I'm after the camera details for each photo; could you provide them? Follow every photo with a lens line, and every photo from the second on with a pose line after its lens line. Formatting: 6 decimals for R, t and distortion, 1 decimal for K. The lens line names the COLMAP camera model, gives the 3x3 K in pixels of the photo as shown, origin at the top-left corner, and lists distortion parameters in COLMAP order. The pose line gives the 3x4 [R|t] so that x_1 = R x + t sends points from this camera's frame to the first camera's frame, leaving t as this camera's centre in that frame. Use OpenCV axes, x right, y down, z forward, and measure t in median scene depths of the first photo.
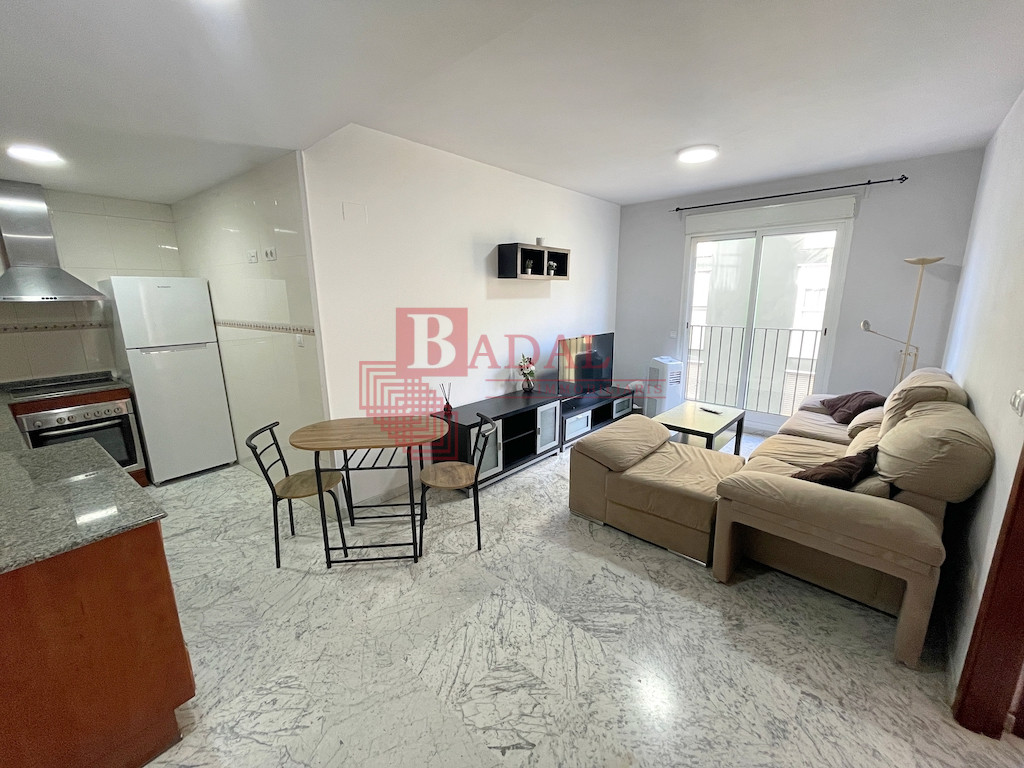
lens RADIAL K [[412.7, 0, 510.6], [0, 412.7, 381.8], [0, 0, 1]] dist [-0.006928, 0.001610]
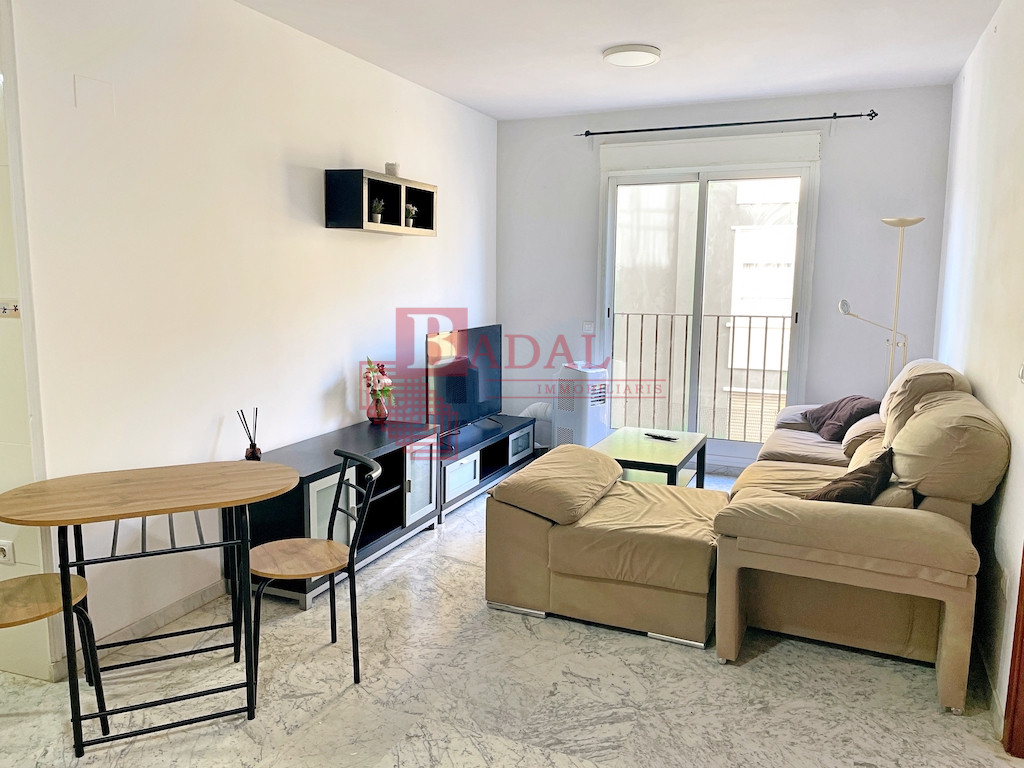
lens RADIAL K [[771.8, 0, 509.2], [0, 771.8, 375.1], [0, 0, 1]] dist [0.072962, -0.083589]
pose [[0.943160, -0.027676, 0.331185, -0.194700], [0.052665, 0.996381, -0.066716, 0.053140], [-0.328140, 0.080366, 0.941204, -0.119298]]
